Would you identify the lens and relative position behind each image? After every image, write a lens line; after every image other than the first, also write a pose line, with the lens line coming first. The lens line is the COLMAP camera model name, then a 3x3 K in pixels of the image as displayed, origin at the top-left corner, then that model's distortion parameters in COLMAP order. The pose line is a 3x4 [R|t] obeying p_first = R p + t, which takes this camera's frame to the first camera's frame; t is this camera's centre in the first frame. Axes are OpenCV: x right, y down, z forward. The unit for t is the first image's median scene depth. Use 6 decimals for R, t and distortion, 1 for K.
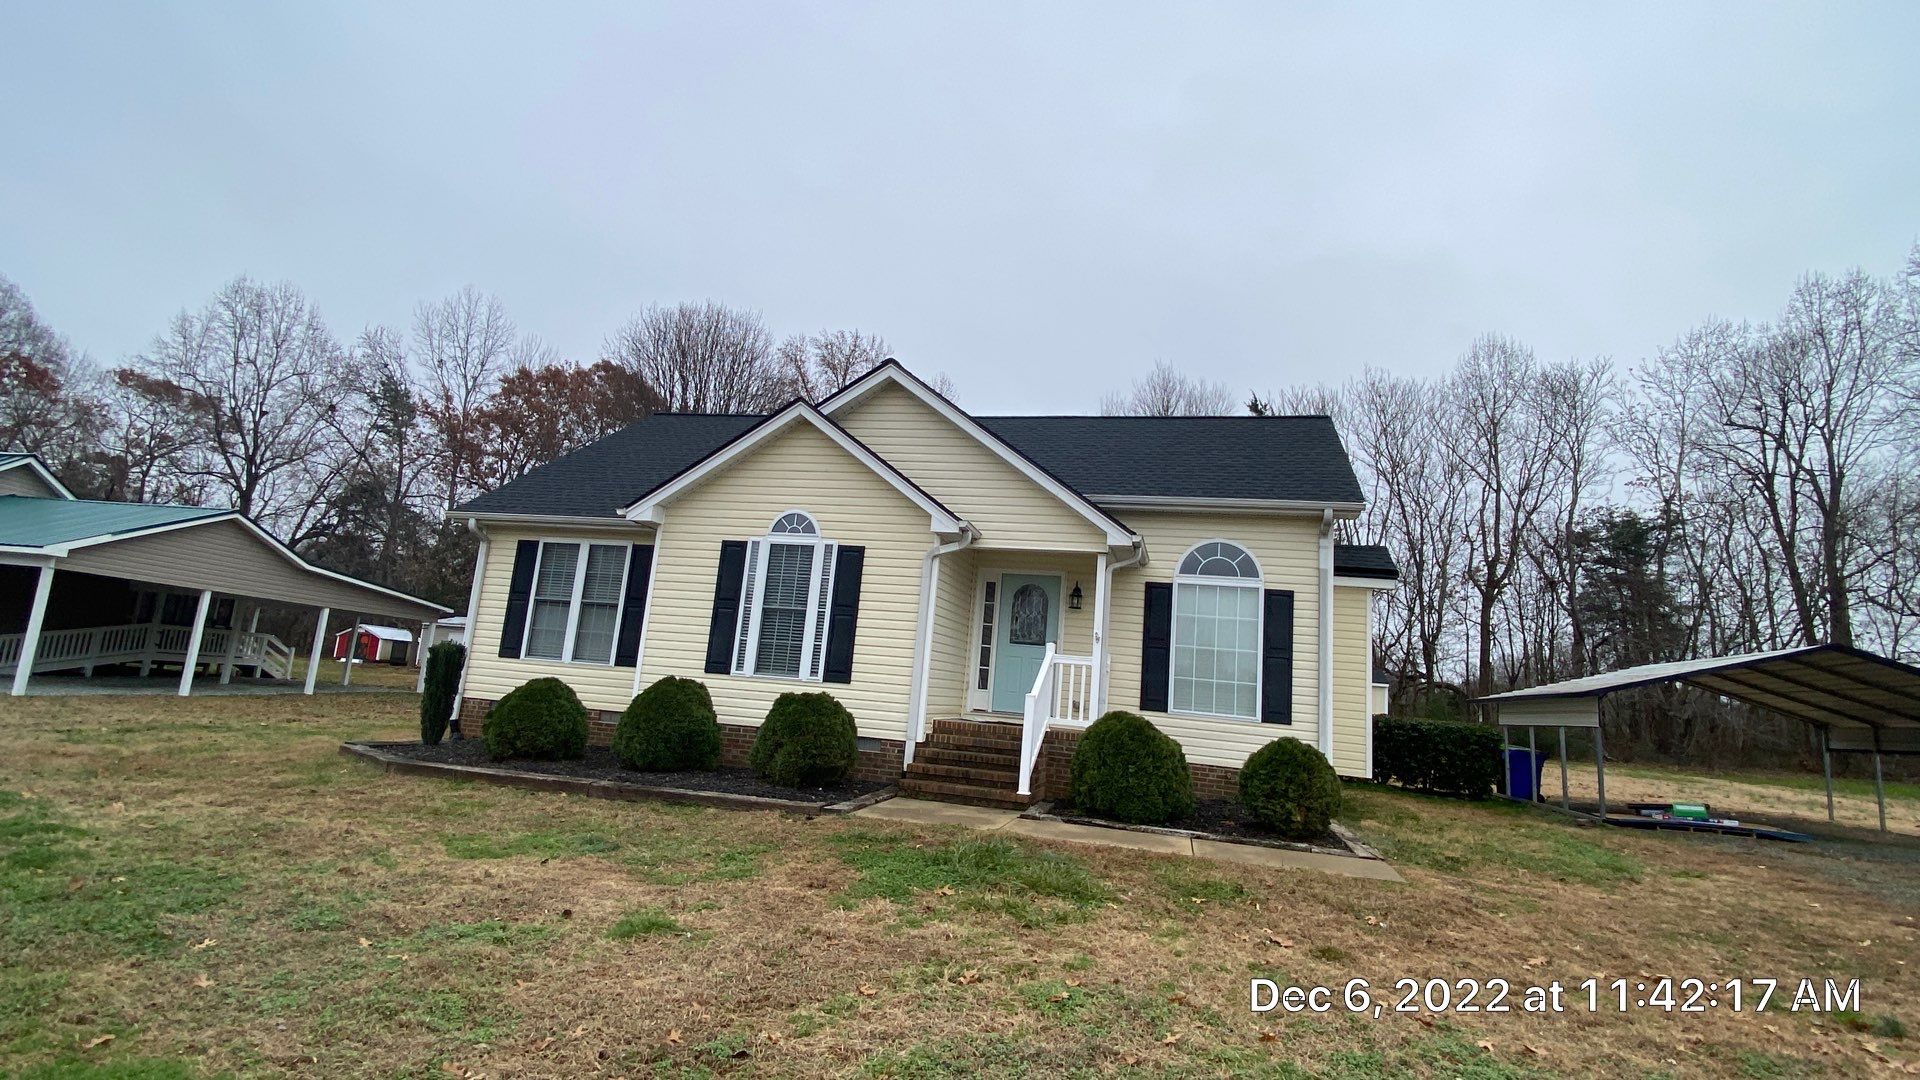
lens RADIAL K [[918.4, 0, 961.1], [0, 918.4, 545.1], [0, 0, 1]] dist [0.007602, -0.010842]
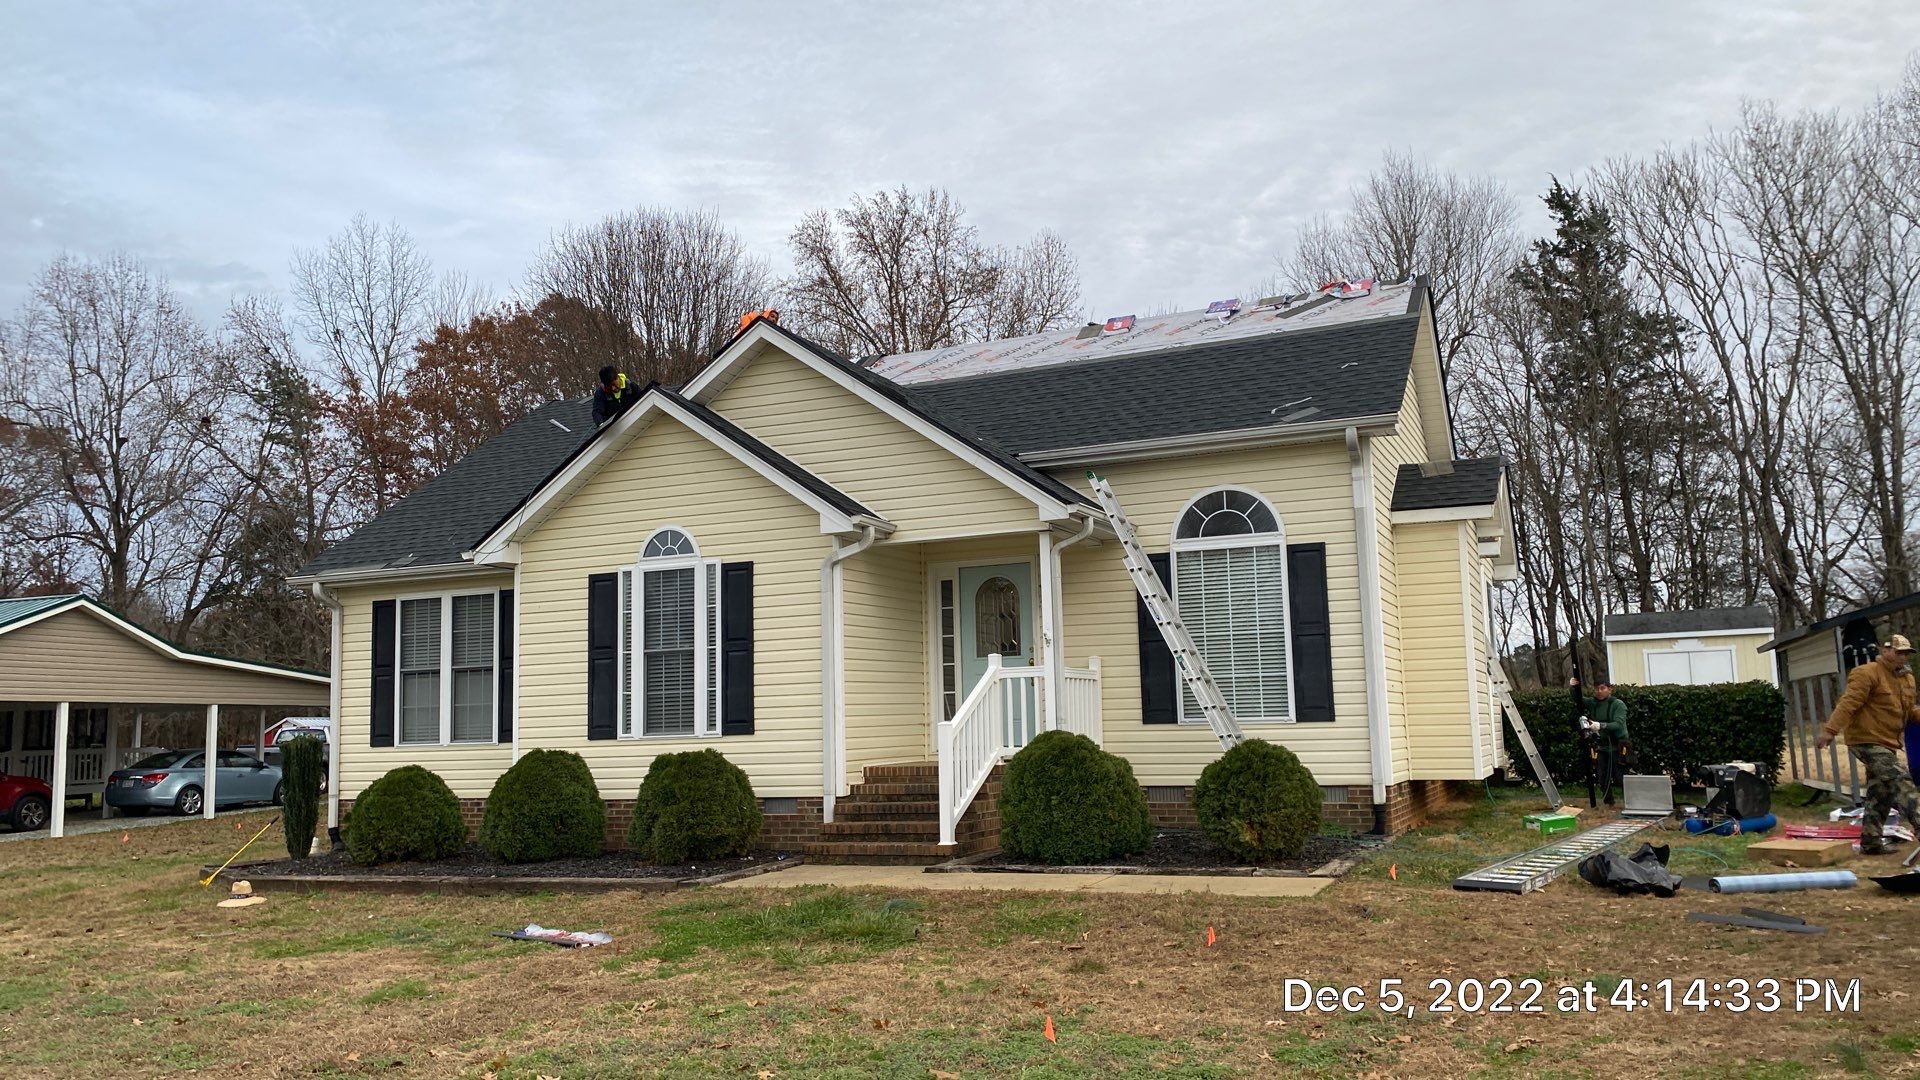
lens RADIAL K [[1460.8, 0, 949.0], [0, 1460.8, 575.3], [0, 0, 1]] dist [0.025782, -0.018130]
pose [[0.978547, -0.128465, -0.161069, 0.240662], [0.137227, 0.989541, 0.044462, -0.017346], [0.153672, -0.065611, 0.985941, -0.202459]]
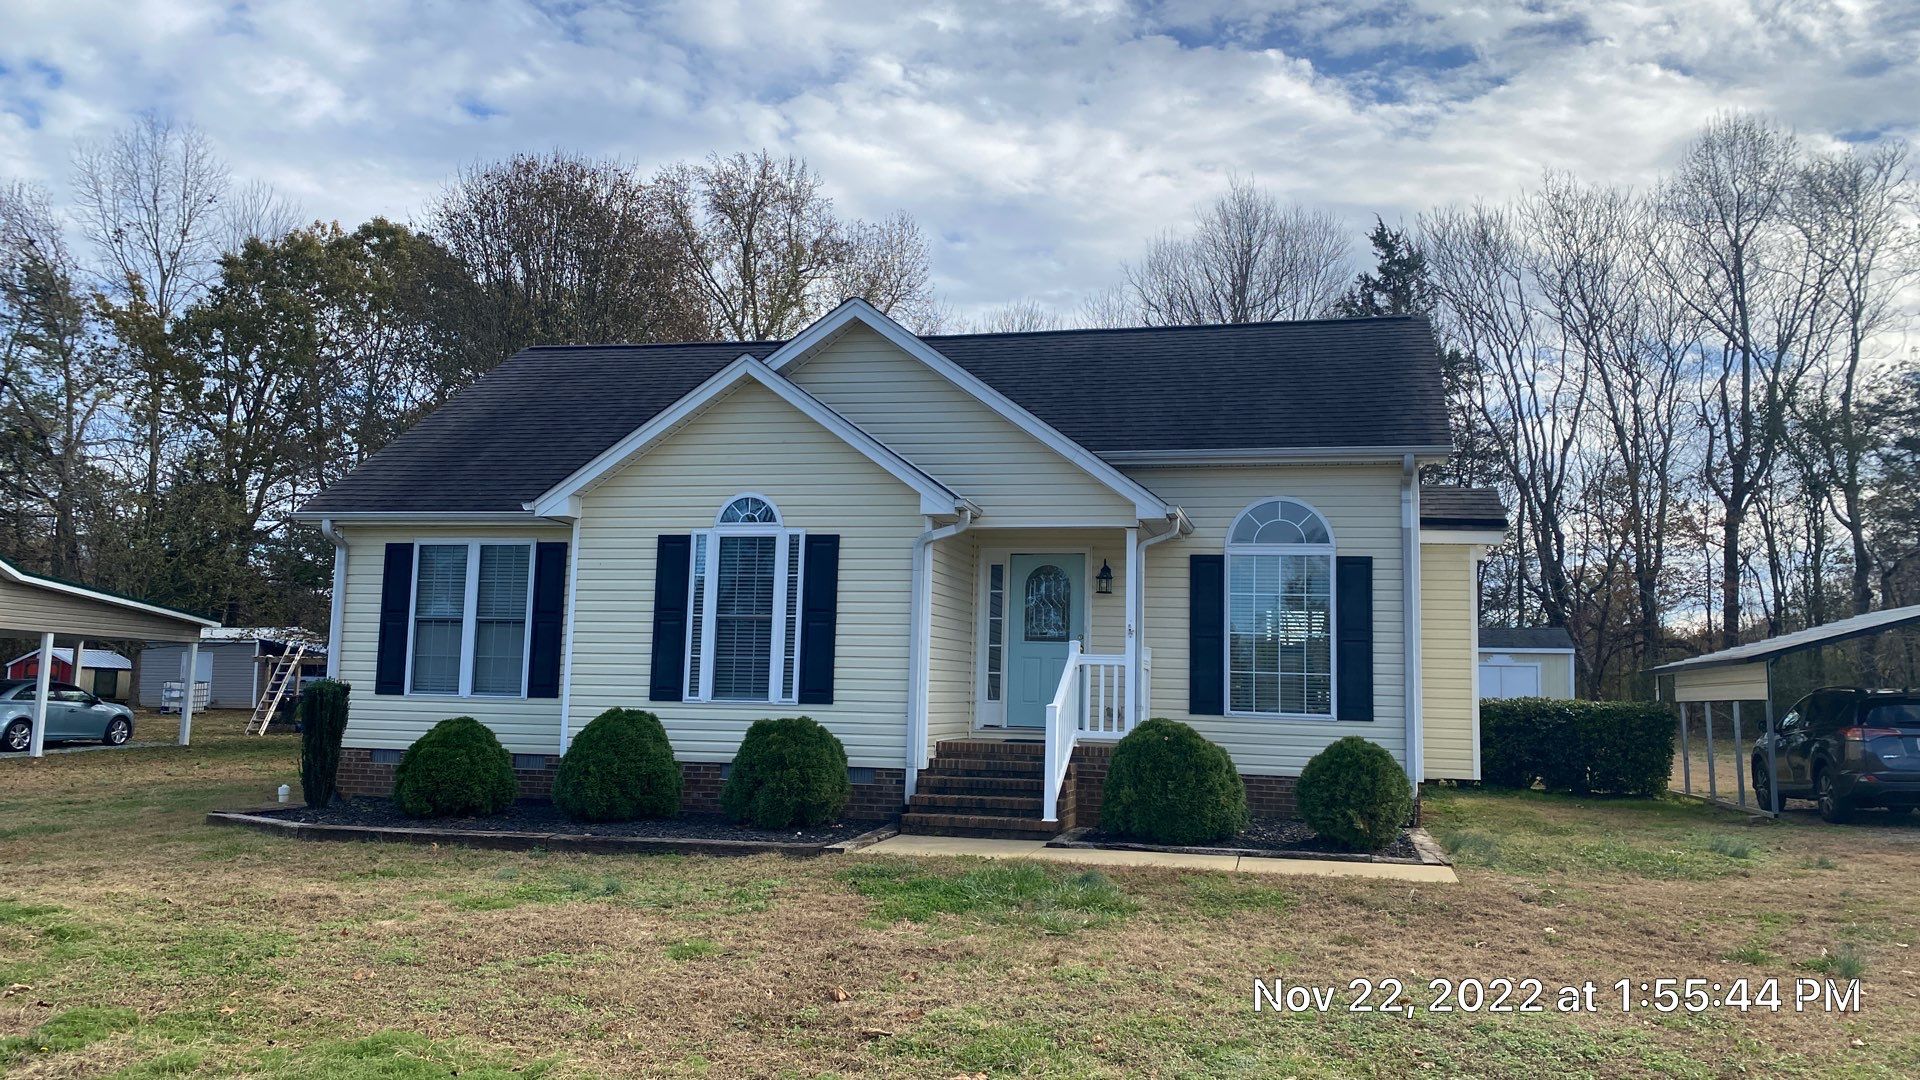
lens RADIAL K [[1465.3, 0, 972.2], [0, 1465.3, 557.0], [0, 0, 1]] dist [-0.001082, 0.005218]
pose [[0.998222, -0.056886, 0.017793, -0.010959], [0.055574, 0.996196, 0.067122, -0.053596], [-0.021544, -0.066014, 0.997586, -0.265212]]
